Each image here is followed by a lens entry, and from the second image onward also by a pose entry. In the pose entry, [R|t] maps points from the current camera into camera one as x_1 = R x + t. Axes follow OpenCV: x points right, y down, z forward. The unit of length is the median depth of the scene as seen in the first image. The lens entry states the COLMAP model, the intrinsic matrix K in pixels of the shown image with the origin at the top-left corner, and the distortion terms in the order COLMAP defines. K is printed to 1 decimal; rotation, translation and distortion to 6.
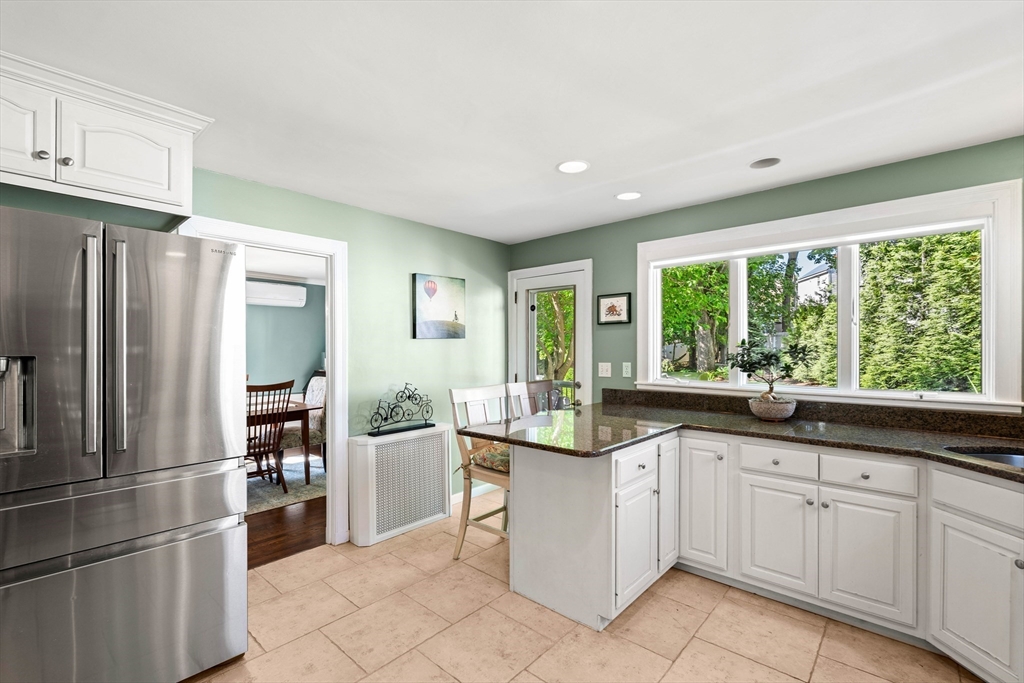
lens RADIAL K [[455.1, 0, 514.4], [0, 455.1, 344.8], [0, 0, 1]] dist [-0.004723, -0.001080]
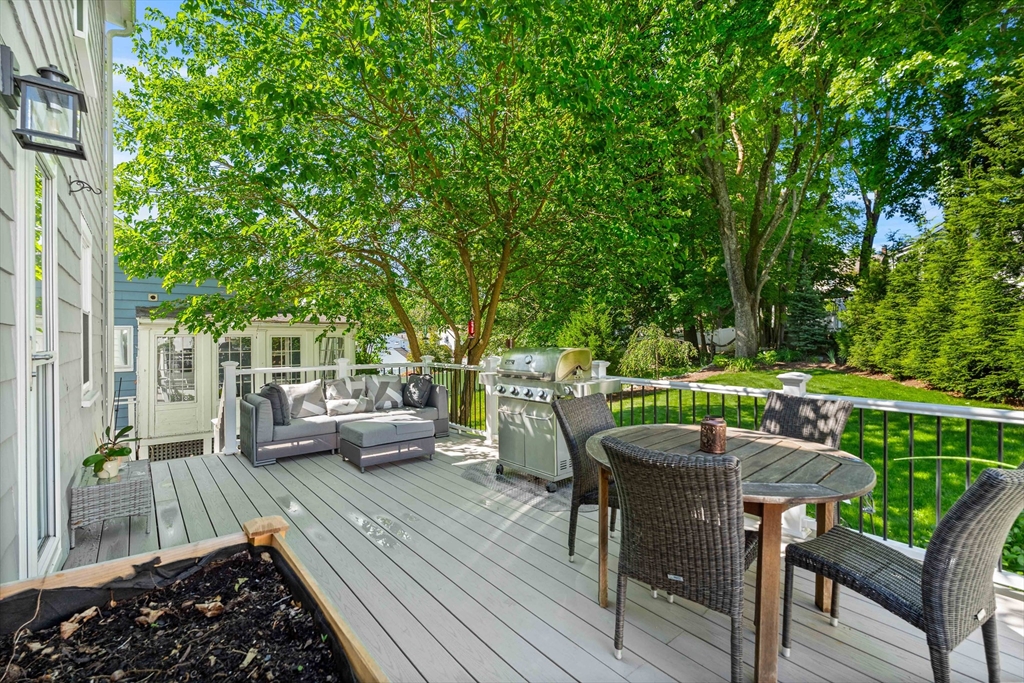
lens RADIAL K [[455.1, 0, 509.7], [0, 455.1, 337.2], [0, 0, 1]] dist [-0.004723, -0.001080]
pose [[0.988011, -0.007850, -0.154184, 0.227533], [0.009283, 0.999920, 0.008574, 0.021261], [0.154104, -0.009903, 0.988005, 0.205646]]
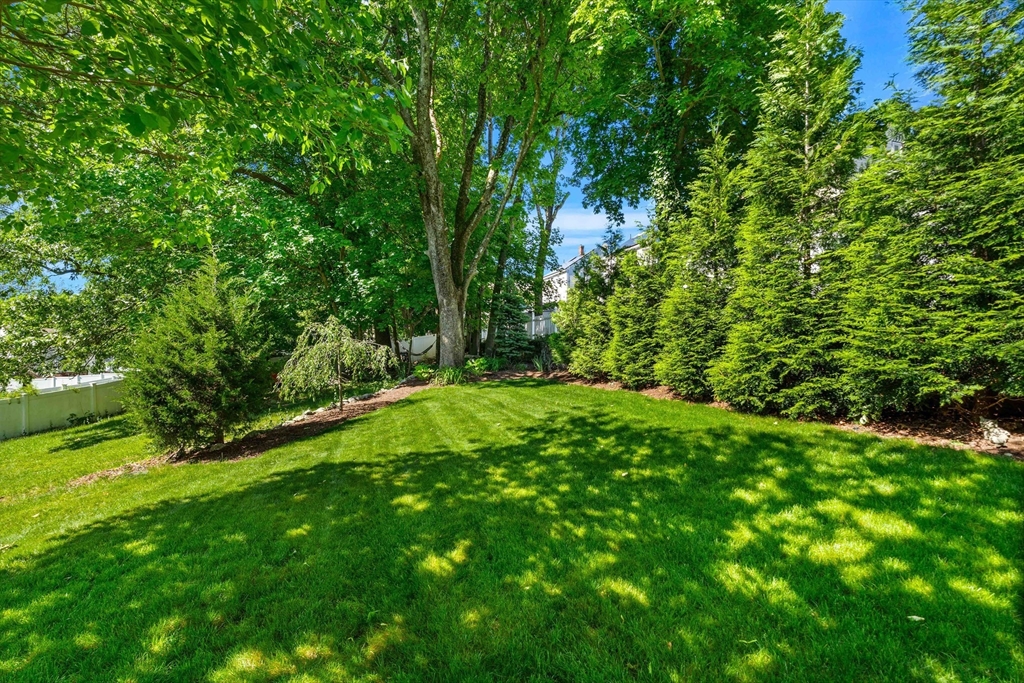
lens RADIAL K [[455.1, 0, 518.2], [0, 455.1, 342.1], [0, 0, 1]] dist [-0.004723, -0.001080]
pose [[0.868019, 0.003183, 0.496521, 0.313909], [-0.001728, 0.999993, -0.003390, 0.045691], [-0.496528, 0.002084, 0.868018, 0.665733]]
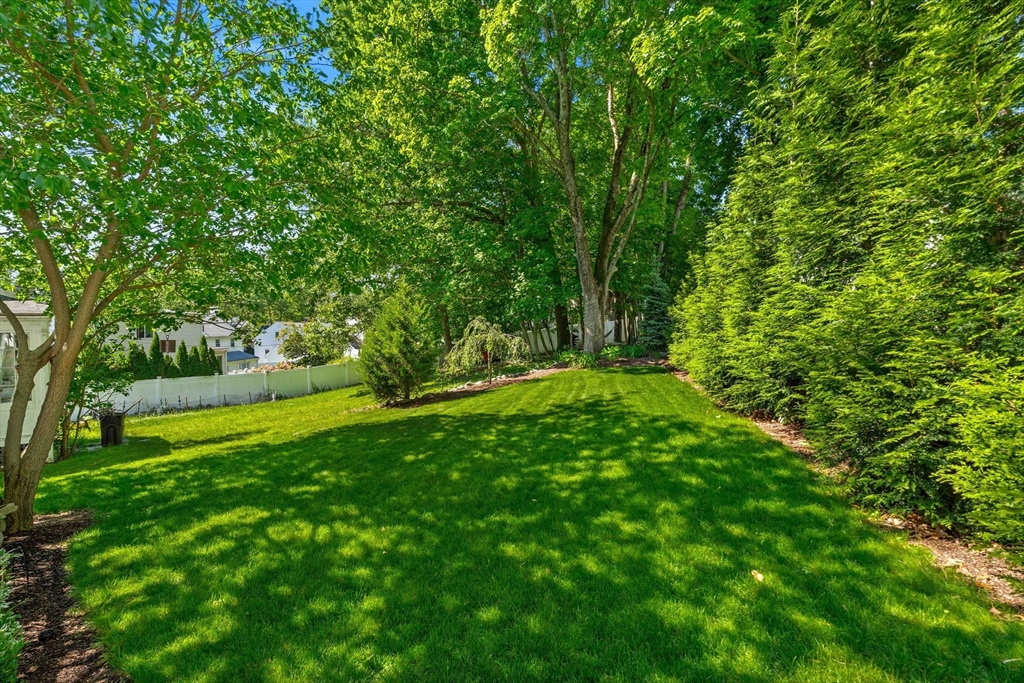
lens RADIAL K [[455.1, 0, 512.6], [0, 455.1, 342.4], [0, 0, 1]] dist [-0.004723, -0.001080]
pose [[0.999982, -0.001000, 0.005967, 0.512164], [0.000742, 0.999075, 0.042989, 0.013078], [-0.006005, -0.042984, 0.999058, 0.390513]]
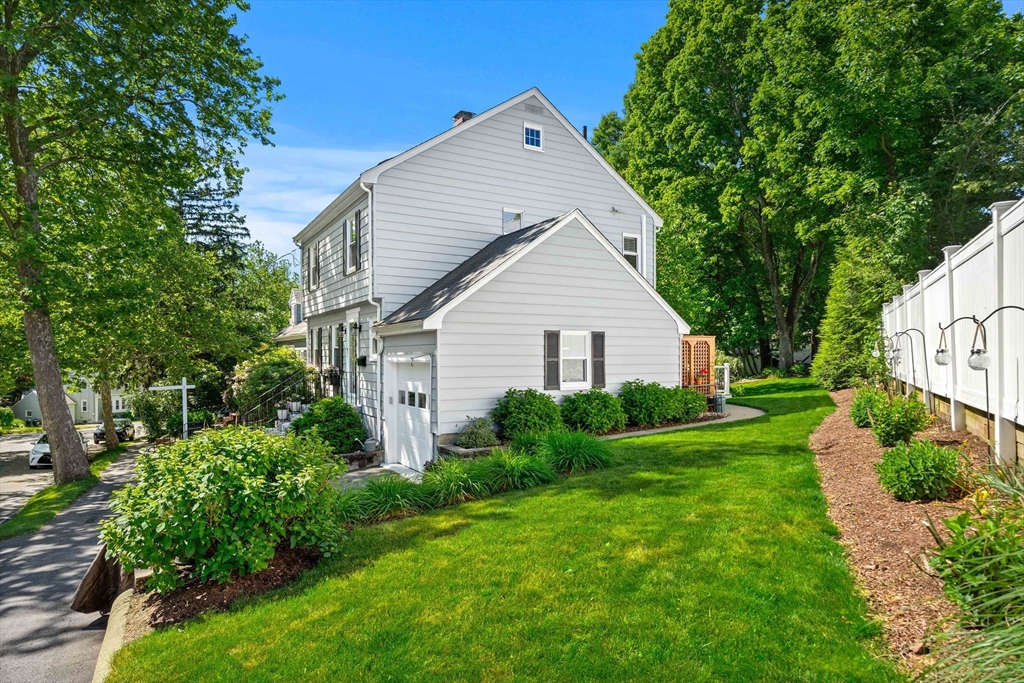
lens RADIAL K [[583.6, 0, 508.7], [0, 583.6, 346.3], [0, 0, 1]] dist [0.005658, 0.000358]
pose [[0.953147, -0.001023, -0.302505, 0.352602], [0.000203, 0.999996, -0.002740, 0.001514], [0.302507, 0.002551, 0.953144, -1.284081]]
